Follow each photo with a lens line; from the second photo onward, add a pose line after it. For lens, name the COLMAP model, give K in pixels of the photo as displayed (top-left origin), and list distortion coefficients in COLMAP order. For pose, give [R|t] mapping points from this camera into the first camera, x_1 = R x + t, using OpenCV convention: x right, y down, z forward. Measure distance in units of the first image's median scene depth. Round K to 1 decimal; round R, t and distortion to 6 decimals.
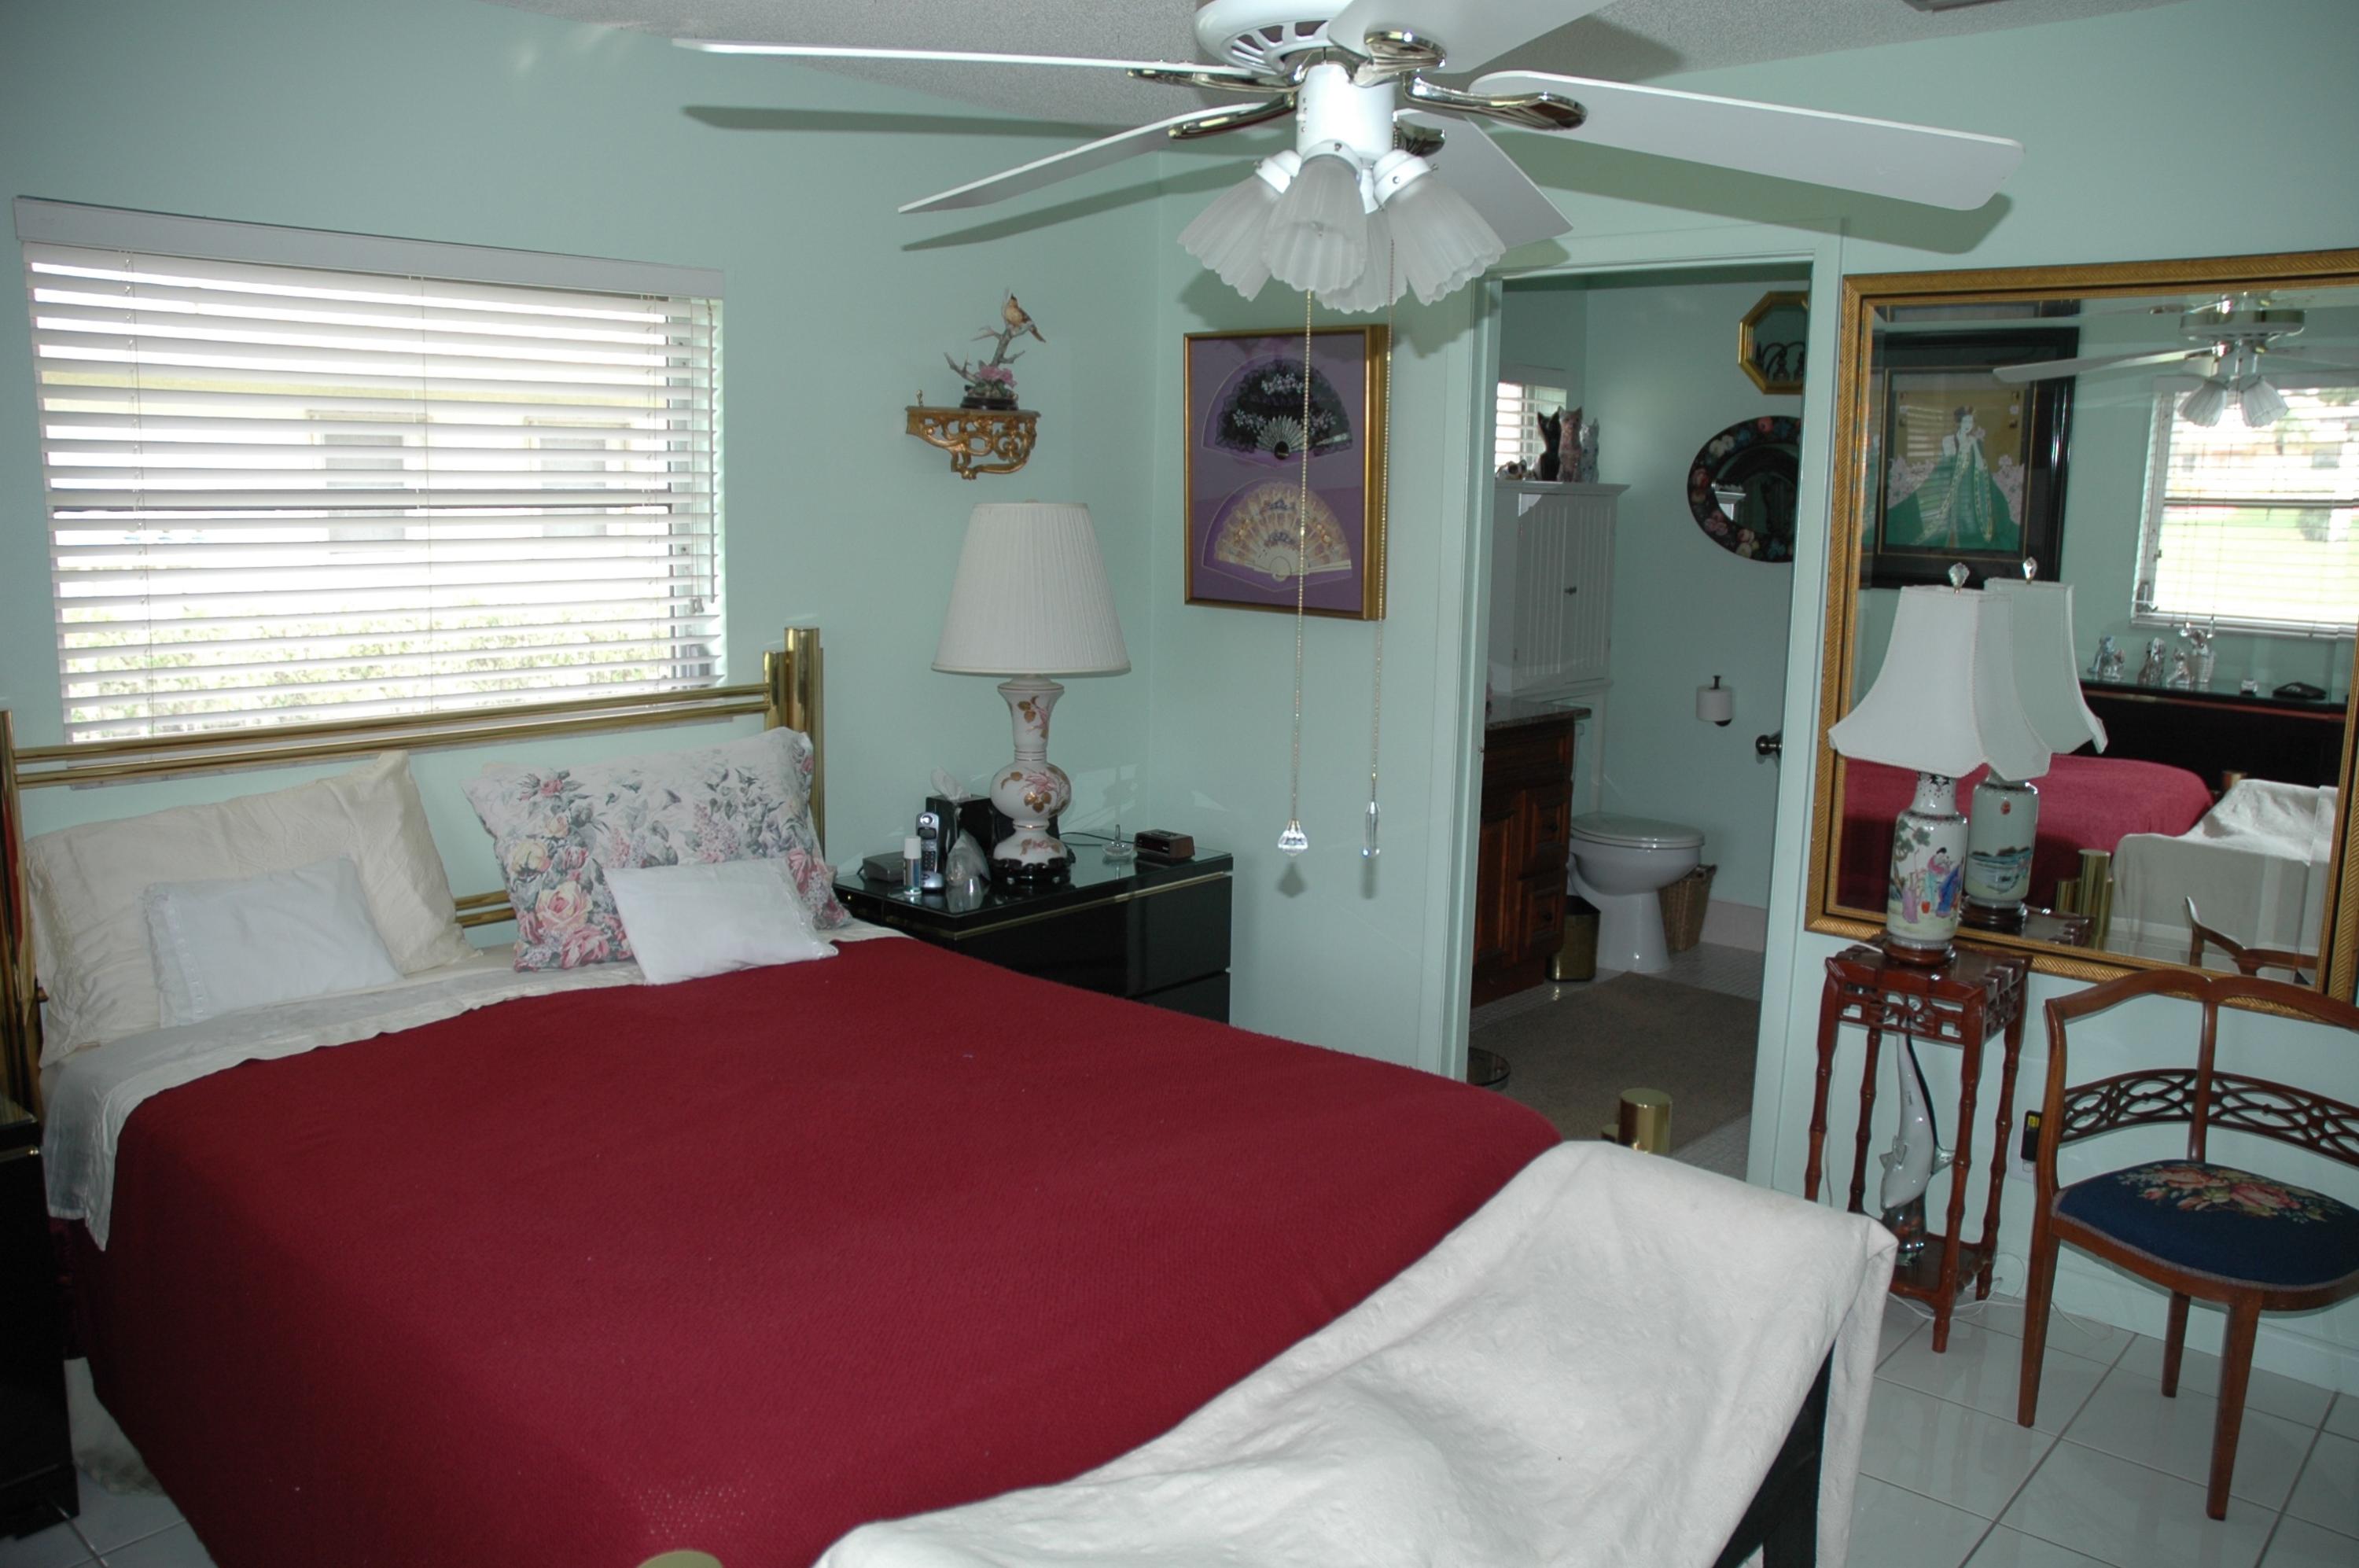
lens RADIAL K [[1793.8, 0, 1179.5], [0, 1793.8, 784.0], [0, 0, 1]] dist [0.071482, 0.000367]
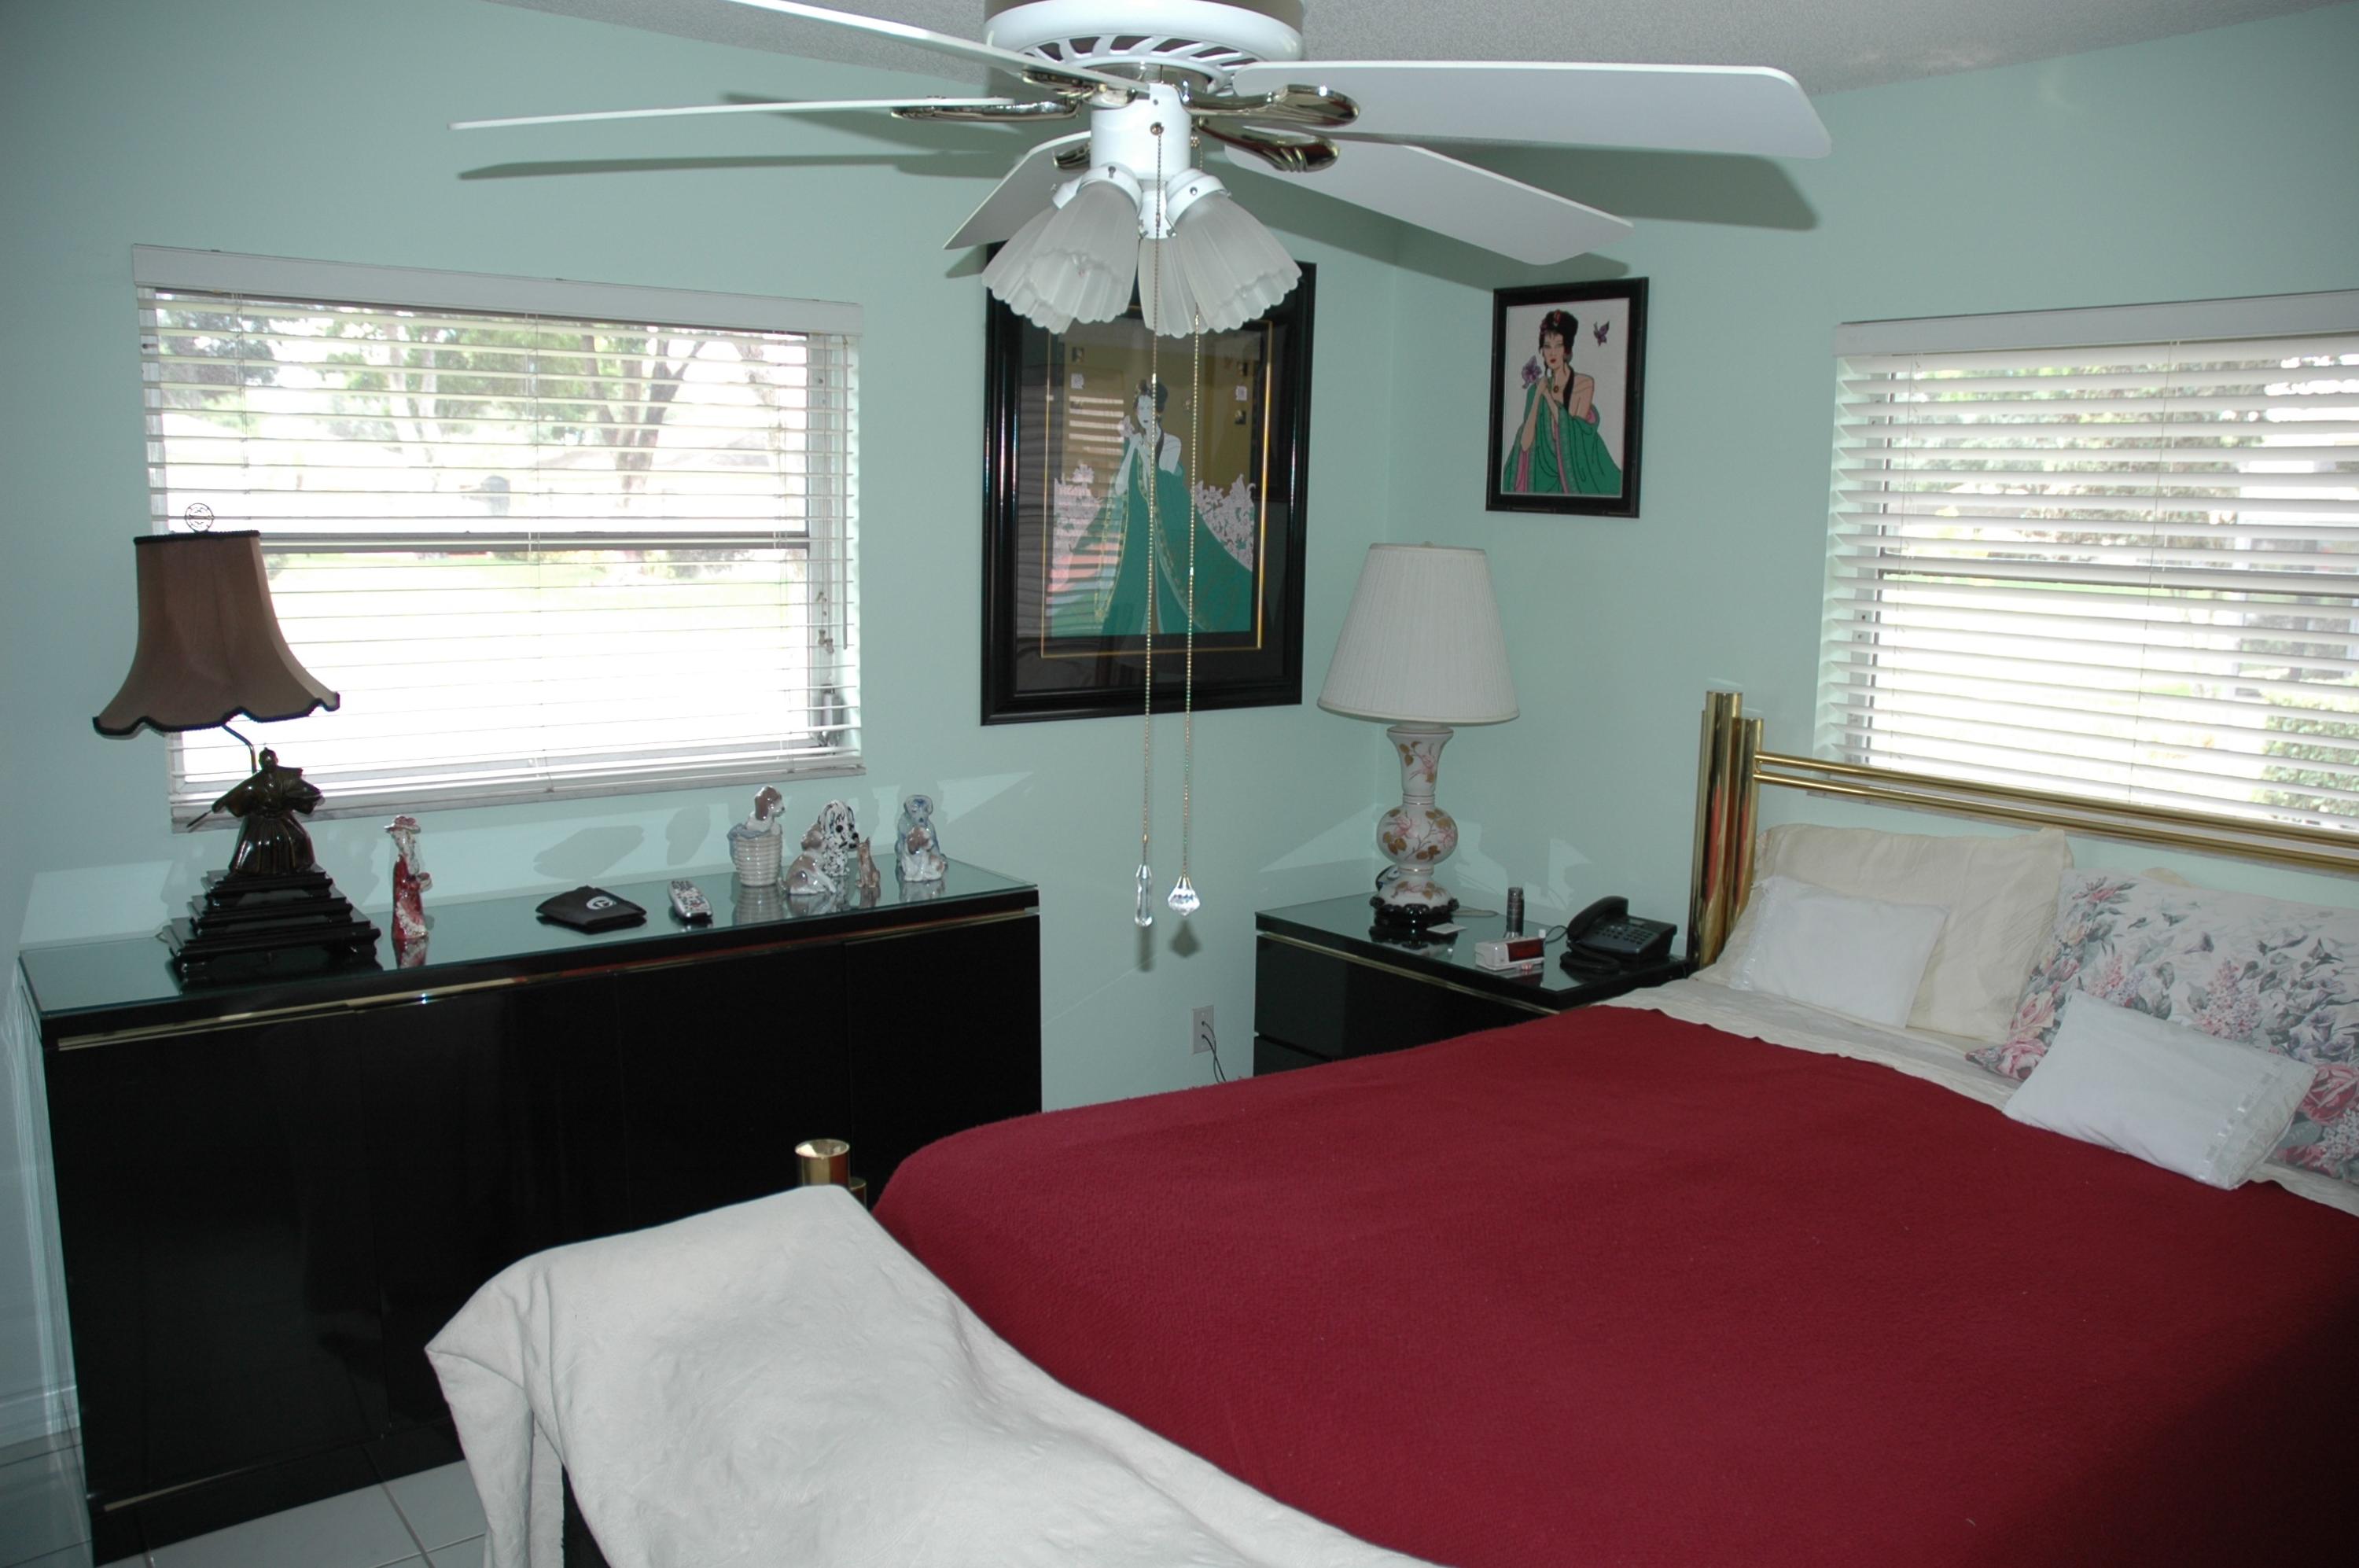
lens RADIAL K [[1867.1, 0, 1184.7], [0, 1867.1, 805.3], [0, 0, 1]] dist [-0.184759, 0.203094]
pose [[-0.098856, 0.151792, -0.983457, 0.579391], [-0.197221, 0.965704, 0.168877, -0.103384], [0.975362, 0.210652, -0.065529, 0.606720]]
